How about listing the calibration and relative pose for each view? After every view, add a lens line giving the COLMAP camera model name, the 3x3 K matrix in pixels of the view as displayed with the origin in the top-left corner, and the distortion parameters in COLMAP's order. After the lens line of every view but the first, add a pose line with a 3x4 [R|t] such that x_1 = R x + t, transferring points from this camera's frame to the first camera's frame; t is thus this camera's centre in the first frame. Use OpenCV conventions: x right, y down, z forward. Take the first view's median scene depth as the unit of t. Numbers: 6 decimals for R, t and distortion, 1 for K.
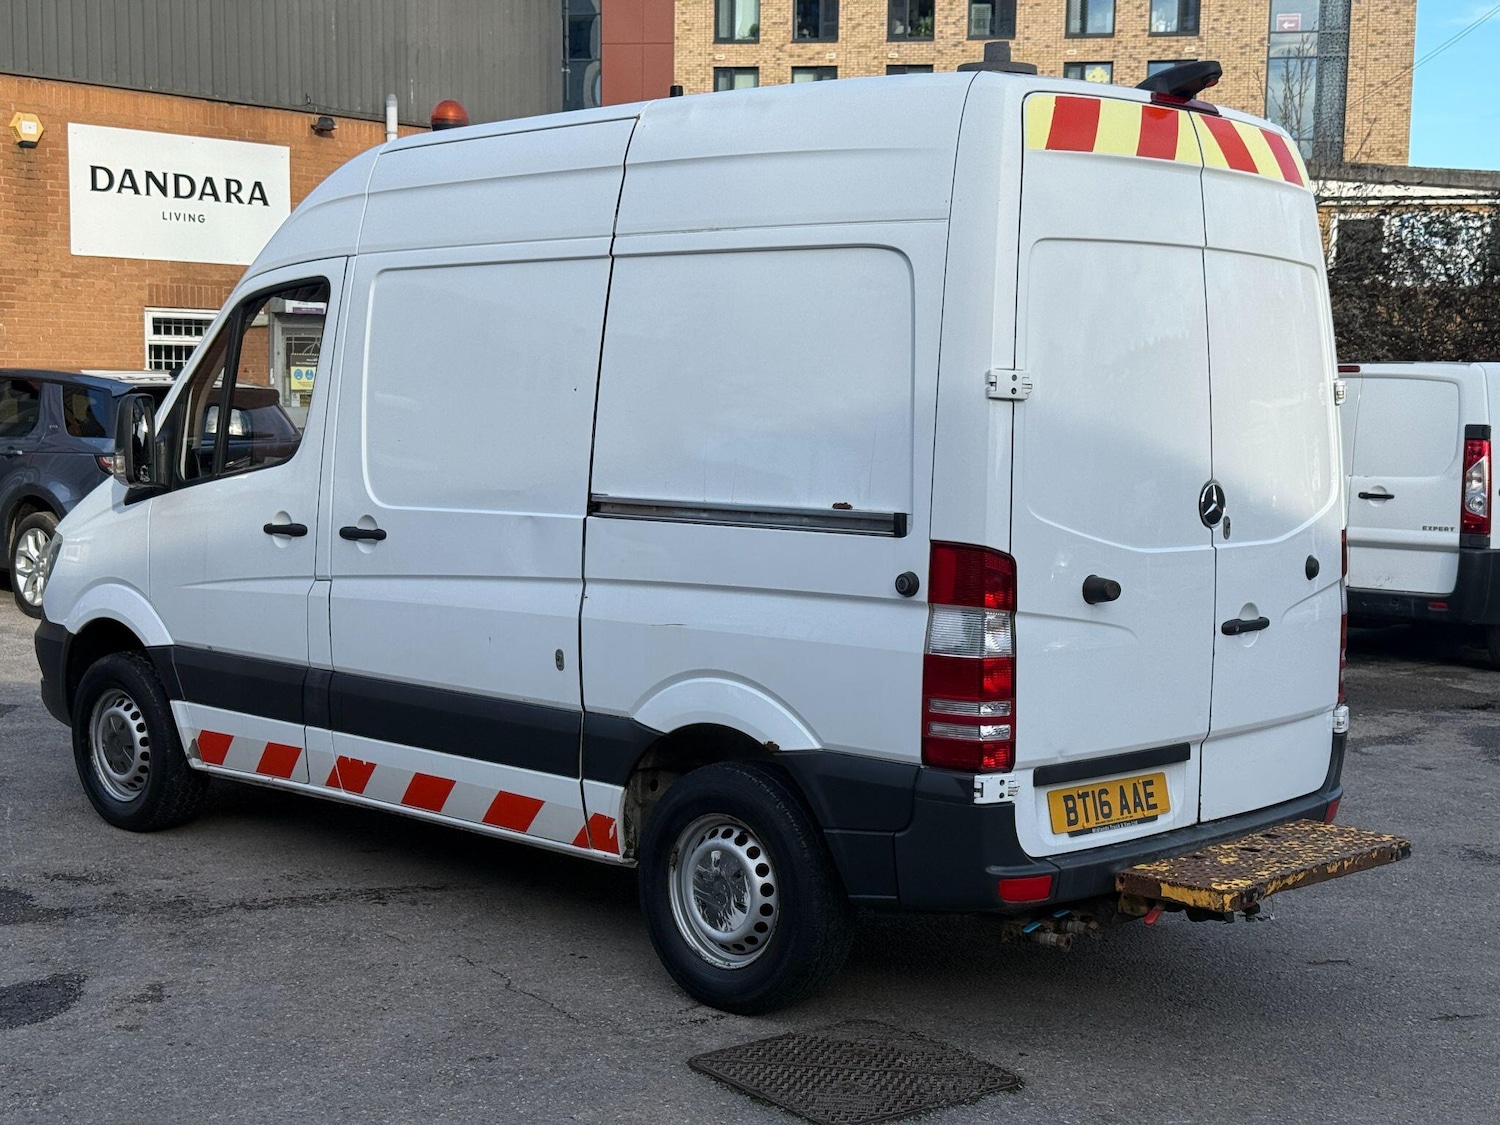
lens RADIAL K [[2088.6, 0, 744.4], [0, 2088.6, 572.9], [0, 0, 1]] dist [0.190249, -0.429198]
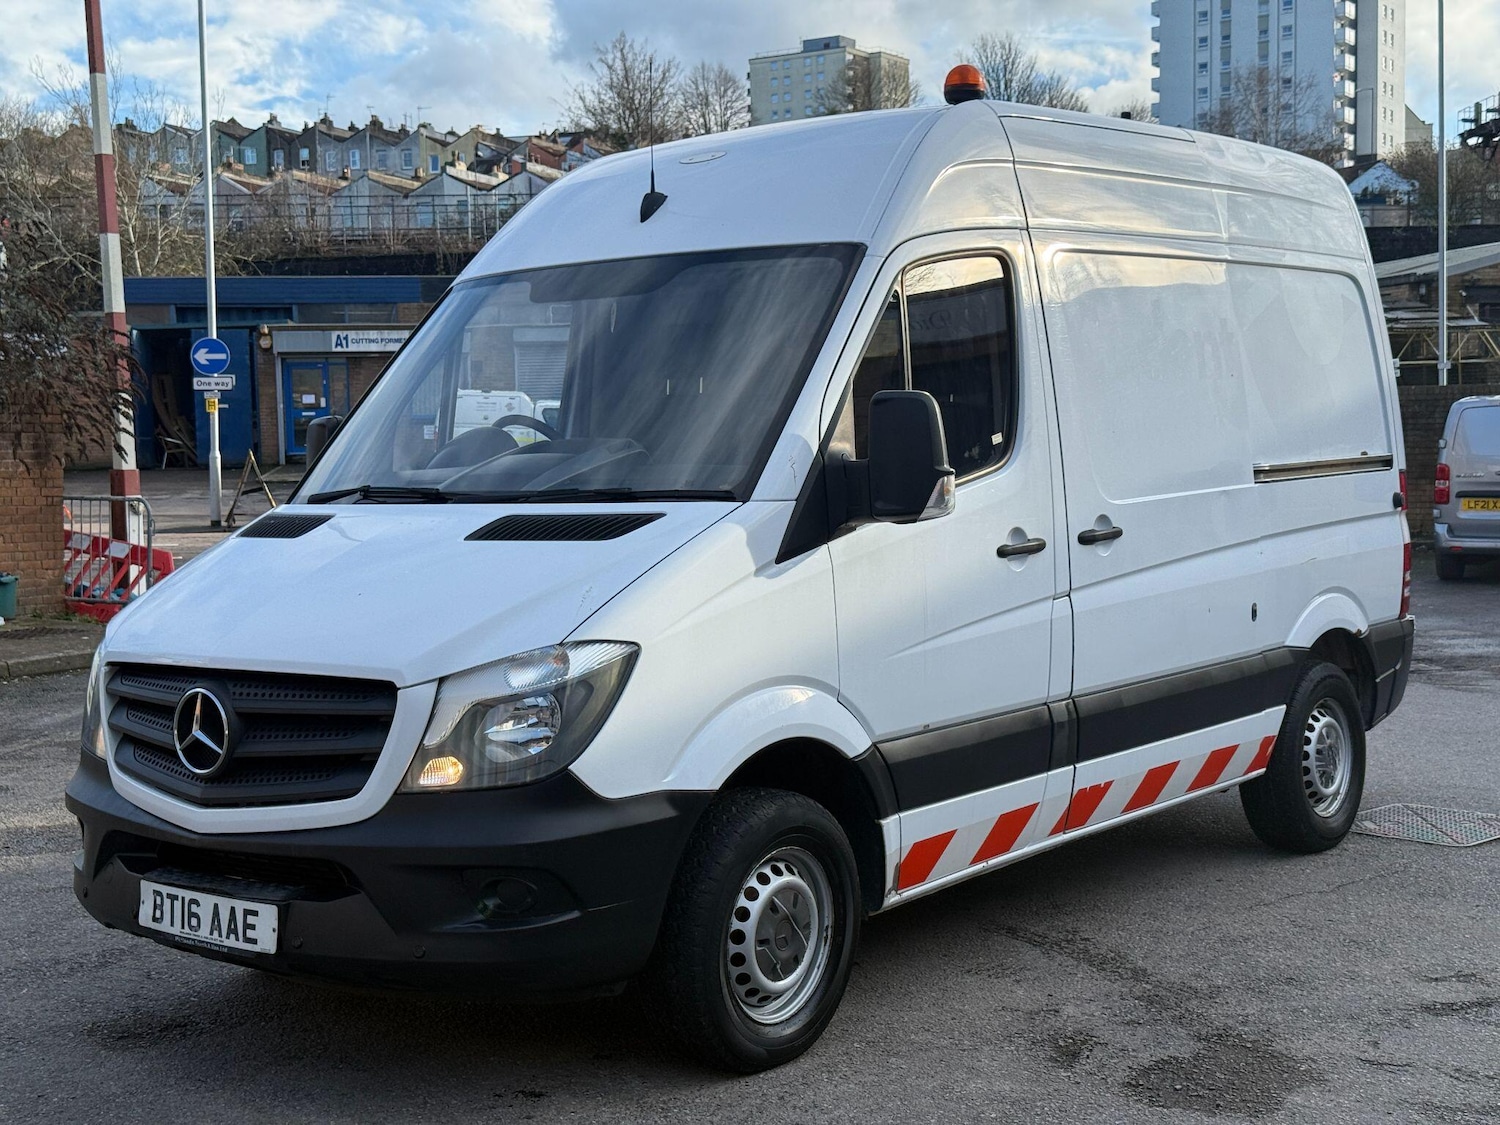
lens RADIAL K [[2095.1, 0, 761.8], [0, 2095.1, 557.0], [0, 0, 1]] dist [0.159536, -0.171586]
pose [[-0.092727, -0.070556, 0.993189, -1.257593], [0.114467, 0.990117, 0.081025, -0.117176], [-0.989090, 0.121200, -0.083734, 1.418446]]
